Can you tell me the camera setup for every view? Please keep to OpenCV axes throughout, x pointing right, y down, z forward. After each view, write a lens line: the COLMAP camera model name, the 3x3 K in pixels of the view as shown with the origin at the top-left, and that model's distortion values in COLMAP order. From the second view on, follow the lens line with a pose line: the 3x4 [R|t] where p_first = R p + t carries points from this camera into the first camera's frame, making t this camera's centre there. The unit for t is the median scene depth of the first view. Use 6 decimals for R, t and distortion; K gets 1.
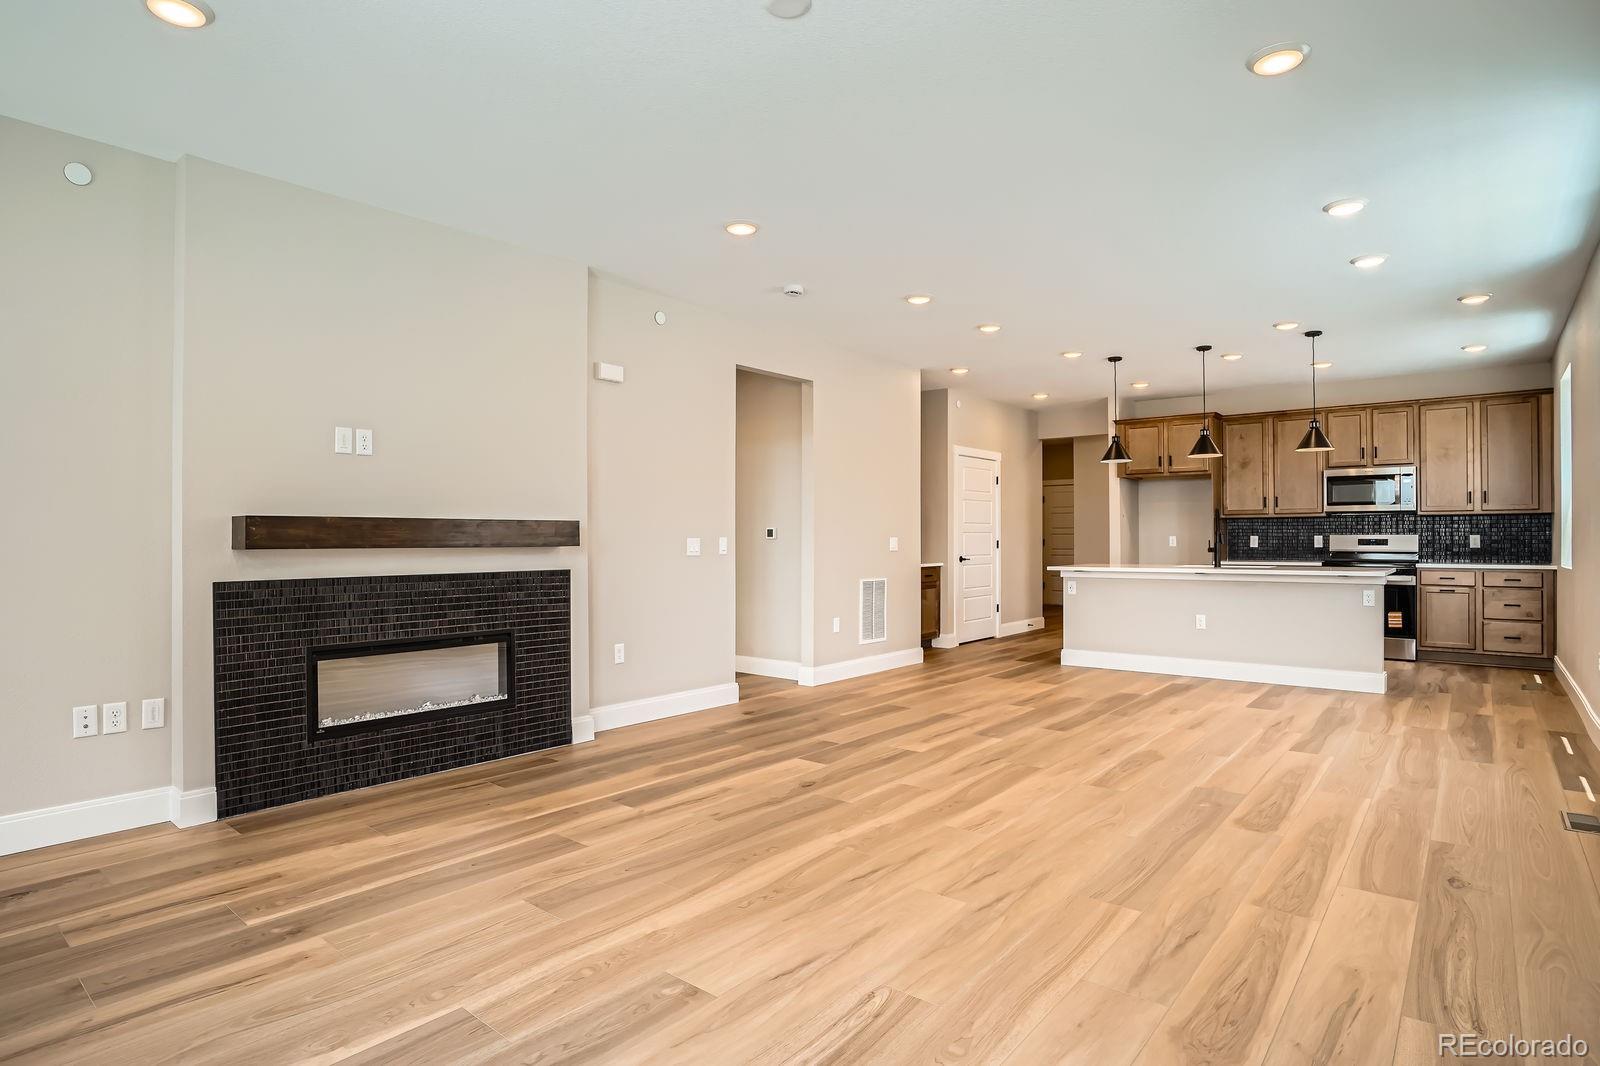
lens RADIAL K [[851.4, 0, 767.1], [0, 851.4, 541.3], [0, 0, 1]] dist [-0.052281, 0.013763]
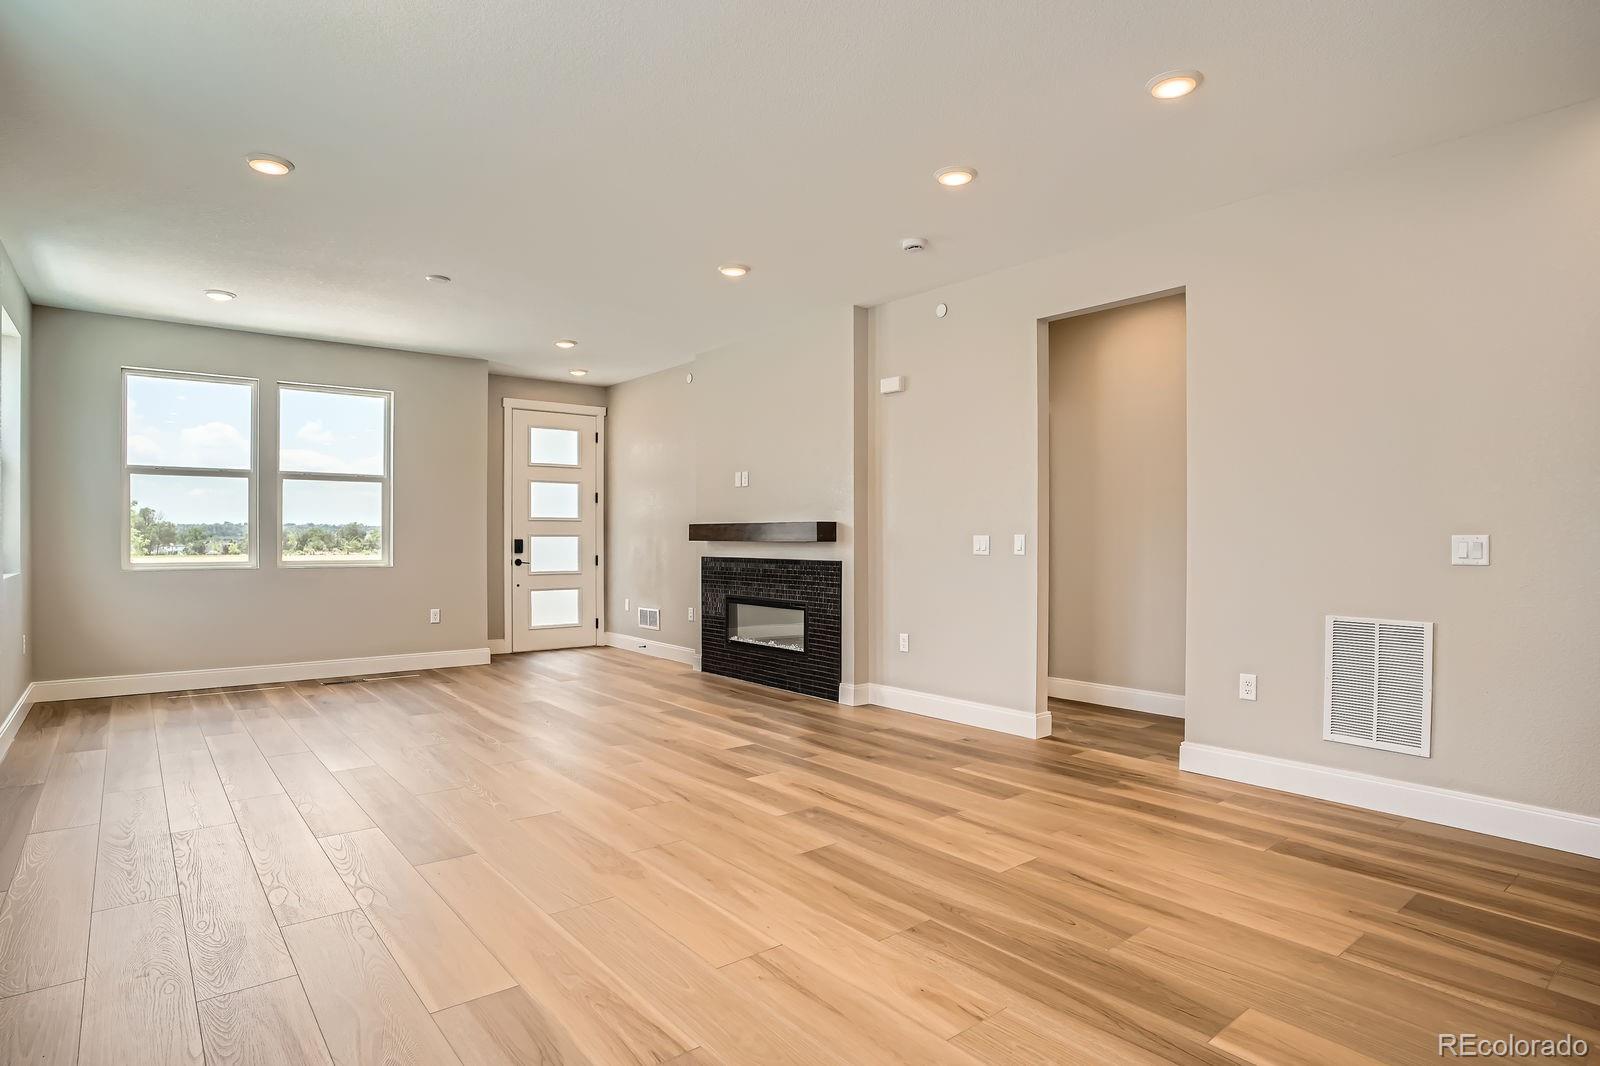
lens RADIAL K [[851.4, 0, 802.6], [0, 851.4, 545.9], [0, 0, 1]] dist [-0.052281, 0.013763]
pose [[-0.171692, 0.013260, -0.985061, 0.622089], [-0.001621, 0.999904, 0.013742, -0.003273], [0.985149, 0.003956, -0.171654, 0.727526]]
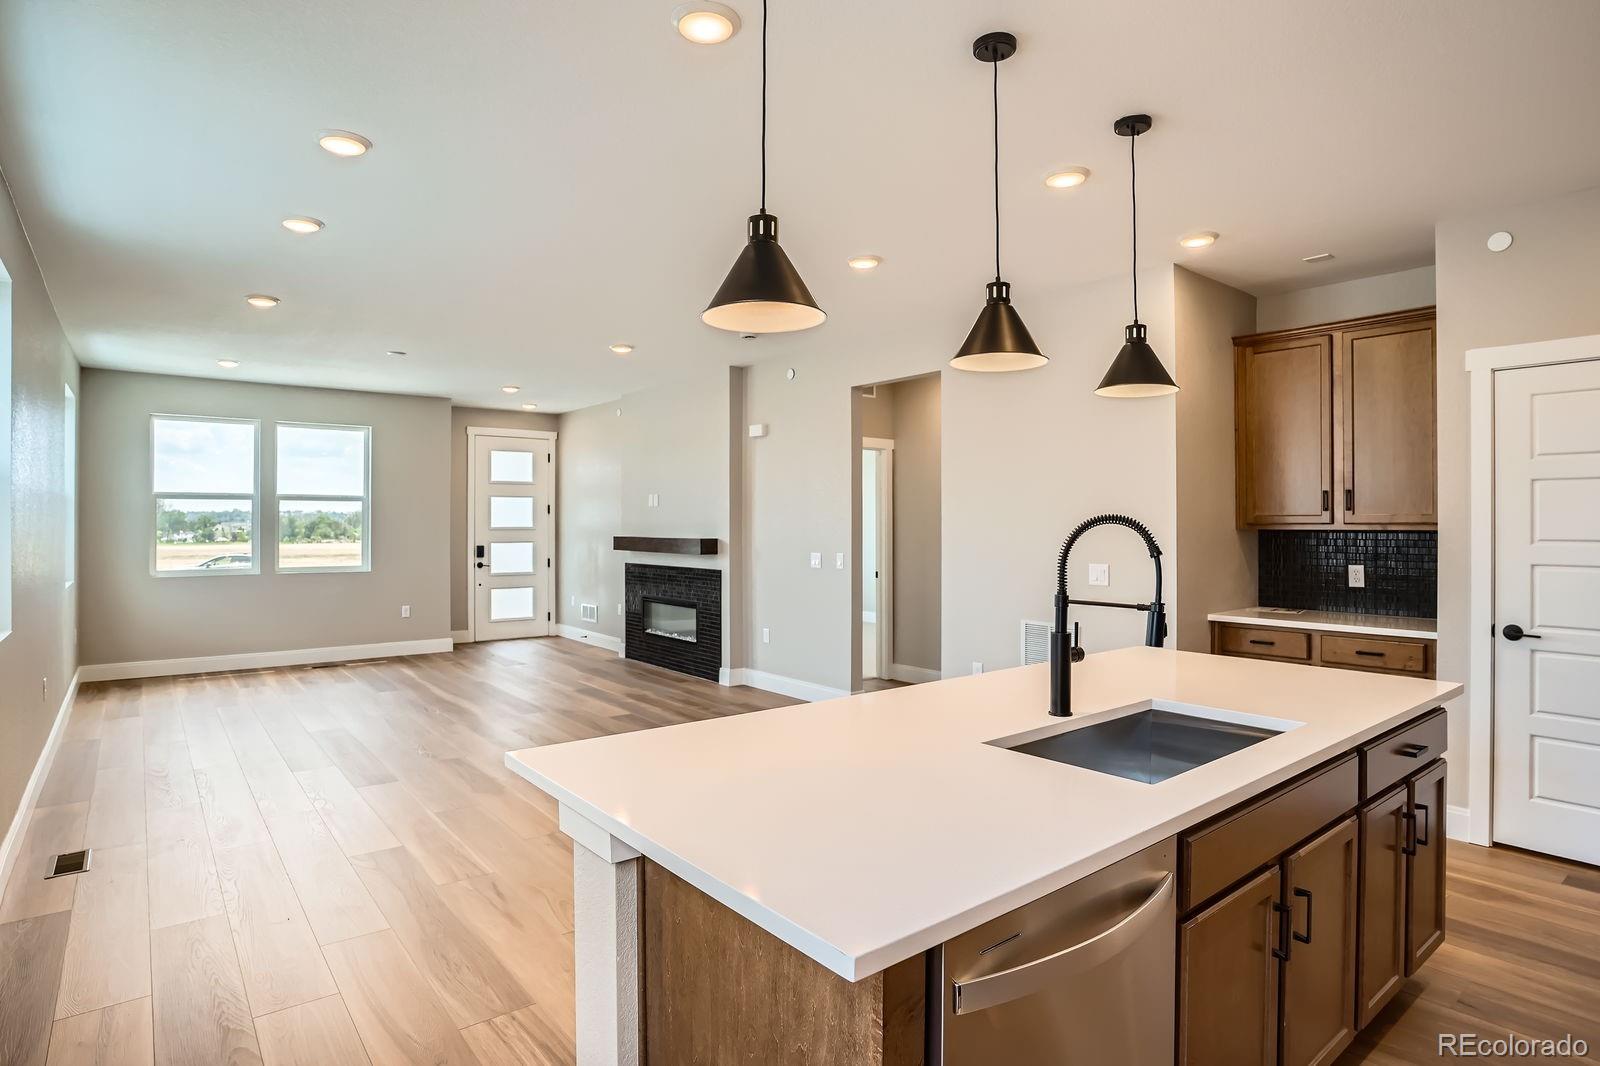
lens RADIAL K [[851.4, 0, 802.1], [0, 851.4, 524.6], [0, 0, 1]] dist [-0.052281, 0.013763]
pose [[-0.179338, 0.004359, -0.983778, 0.787487], [-0.001148, 0.999989, 0.004641, -0.035069], [0.983787, 0.001961, -0.179331, 0.892863]]
